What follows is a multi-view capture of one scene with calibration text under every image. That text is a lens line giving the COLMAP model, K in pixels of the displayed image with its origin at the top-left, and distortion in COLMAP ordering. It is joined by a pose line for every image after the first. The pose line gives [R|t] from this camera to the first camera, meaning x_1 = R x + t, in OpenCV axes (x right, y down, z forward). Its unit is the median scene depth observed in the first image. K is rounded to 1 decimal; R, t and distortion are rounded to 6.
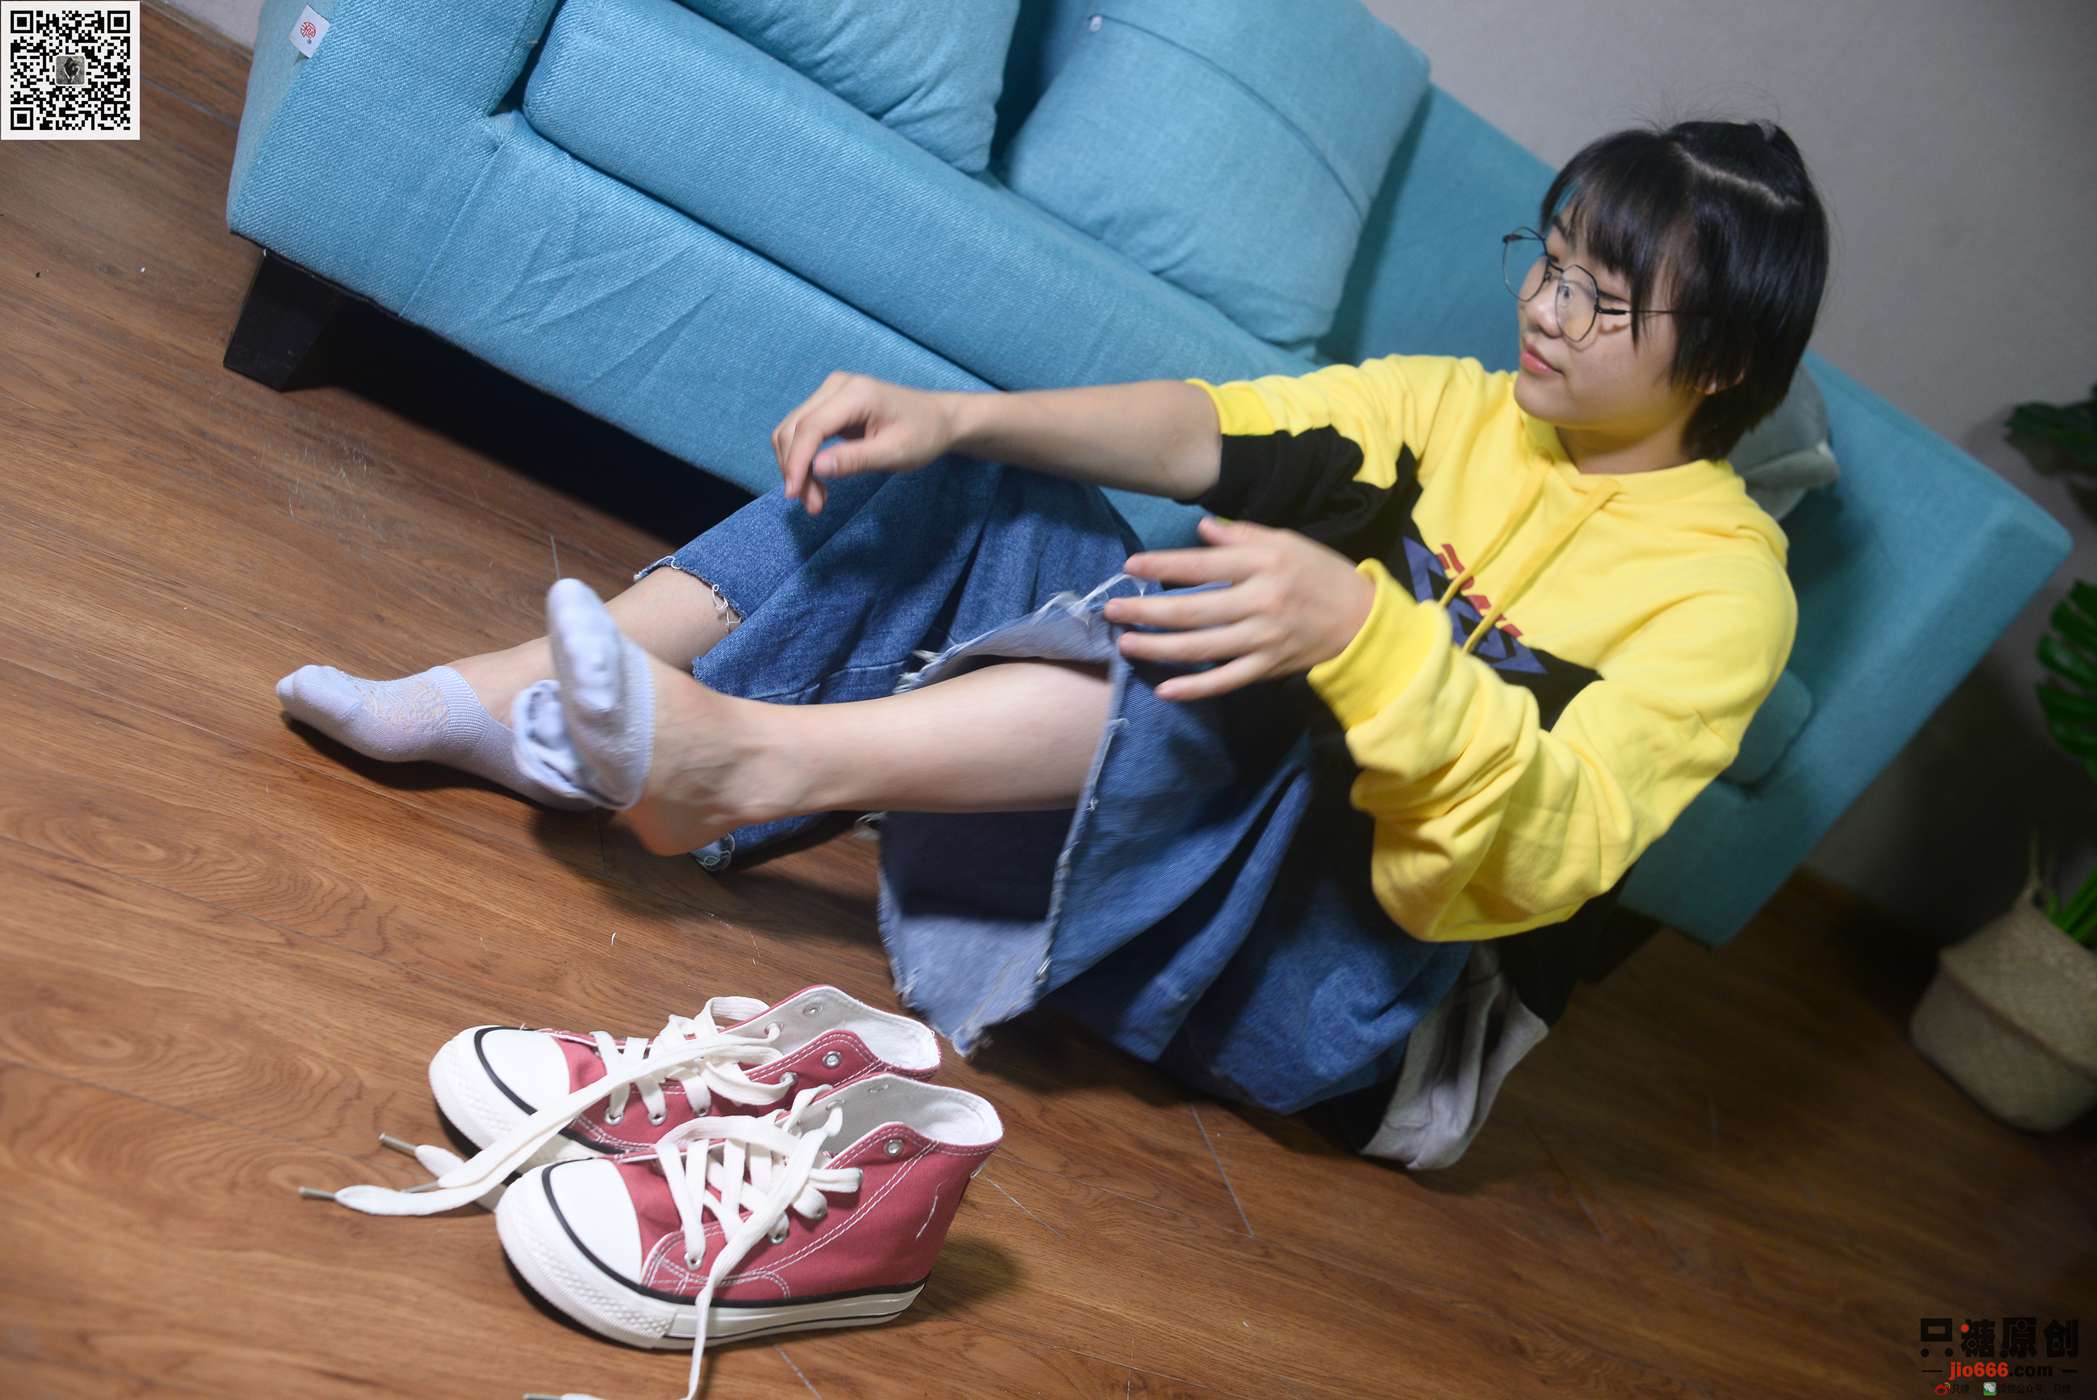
lens RADIAL K [[2130.8, 0, 1044.2], [0, 2130.8, 700.5], [0, 0, 1]] dist [-0.000321, 0.008019]
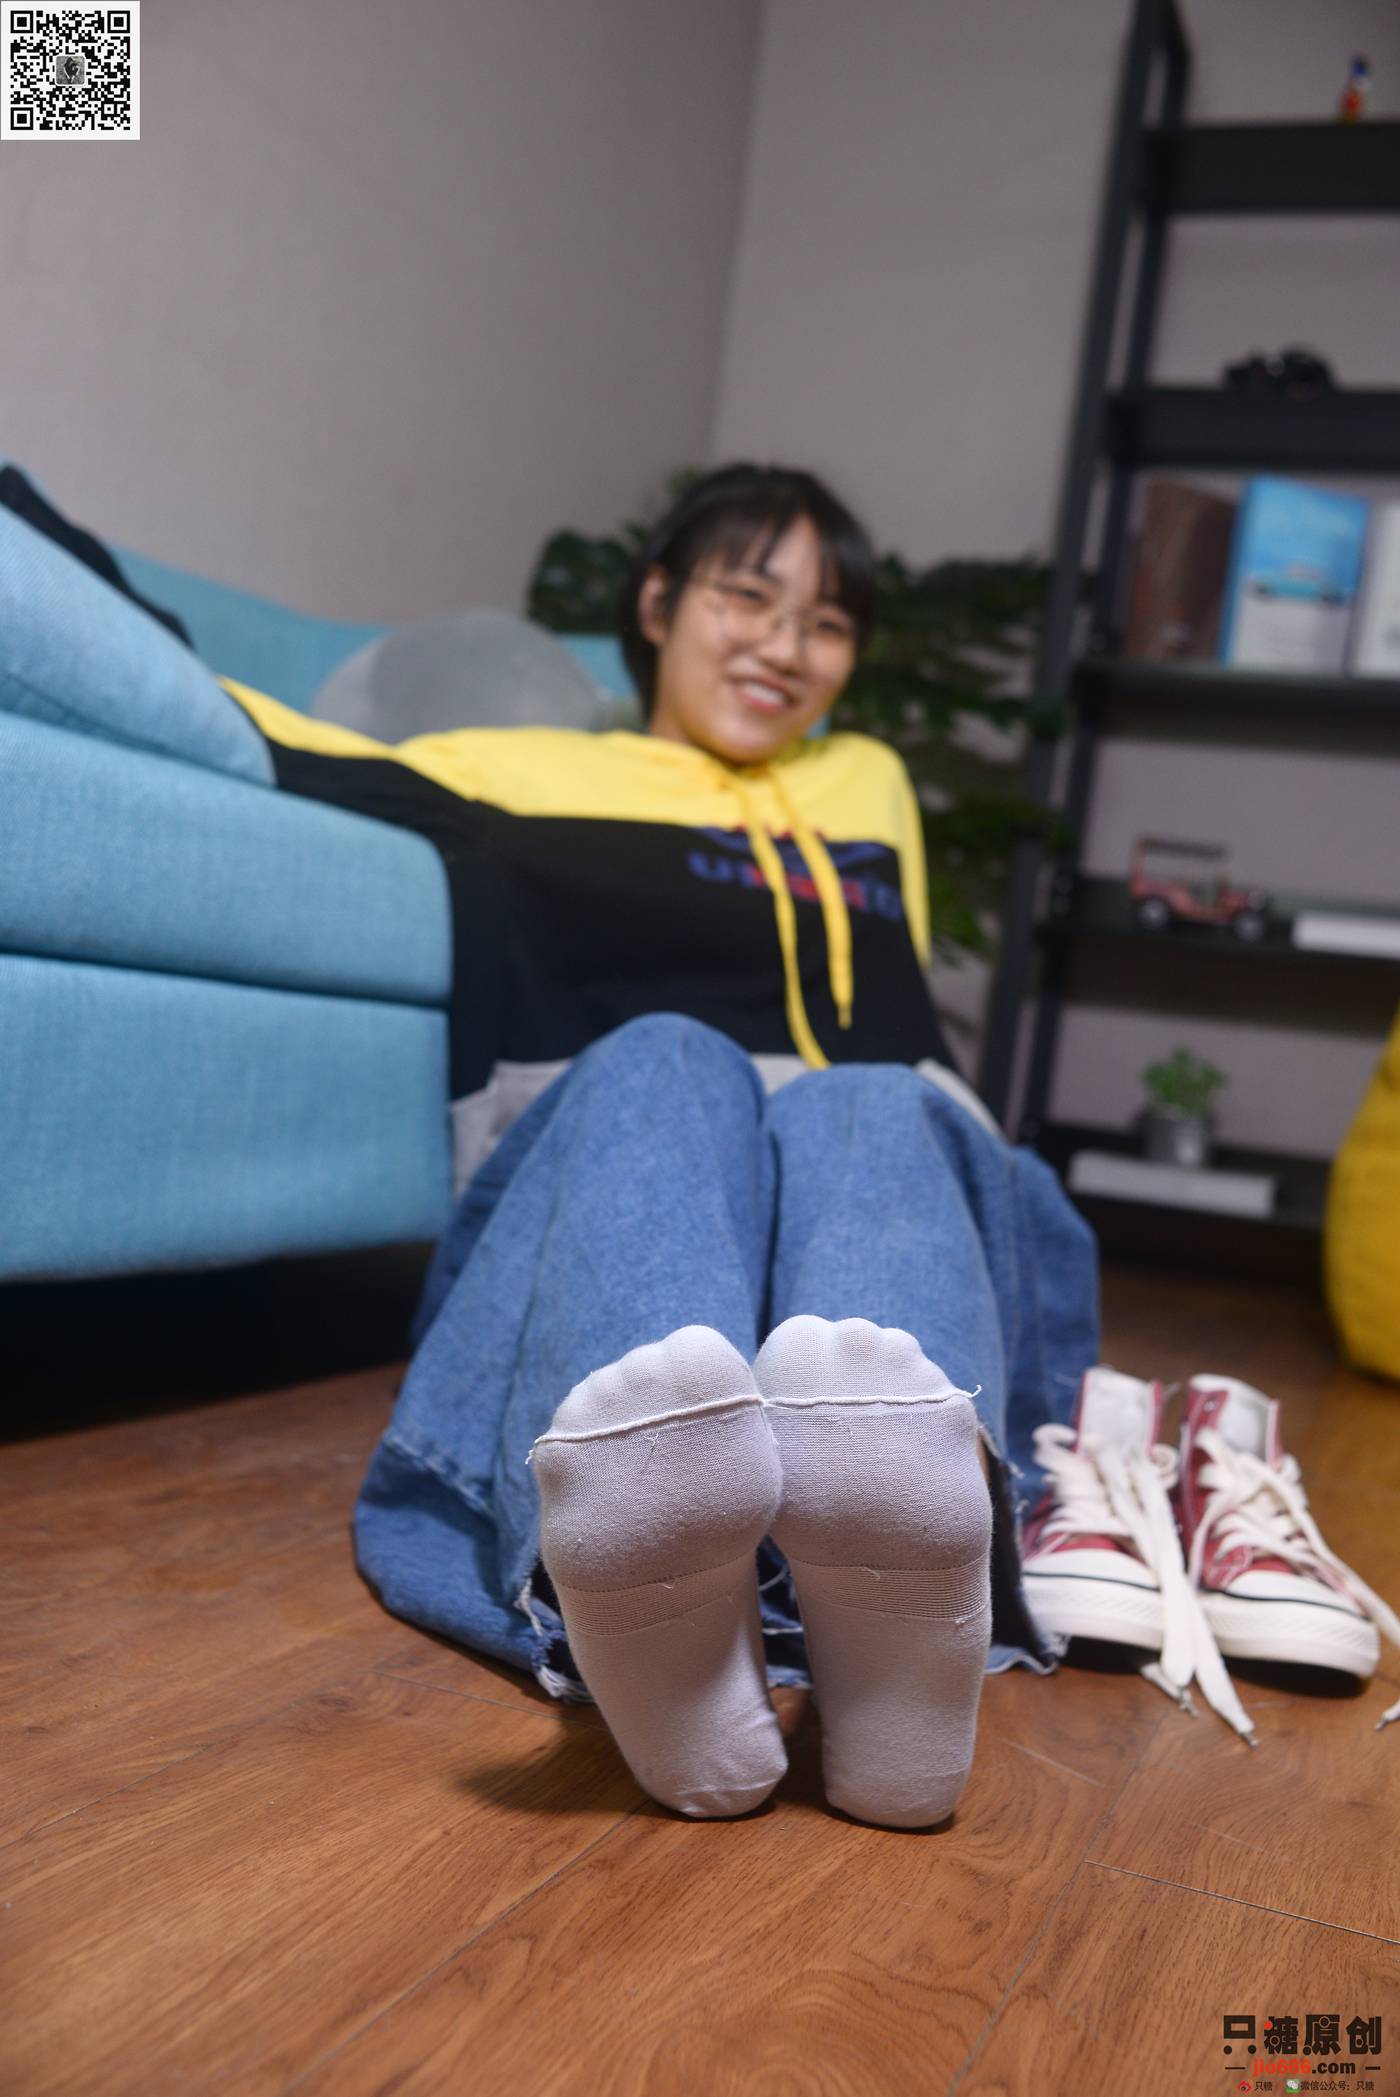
lens RADIAL K [[2157.9, 0, 701.9], [0, 2157.9, 1045.3], [0, 0, 1]] dist [0.001755, 0.004177]
pose [[0.588449, -0.486276, 0.645960, -0.484424], [0.508057, 0.843884, 0.172449, -0.198347], [-0.628973, 0.226707, 0.743638, 0.422287]]
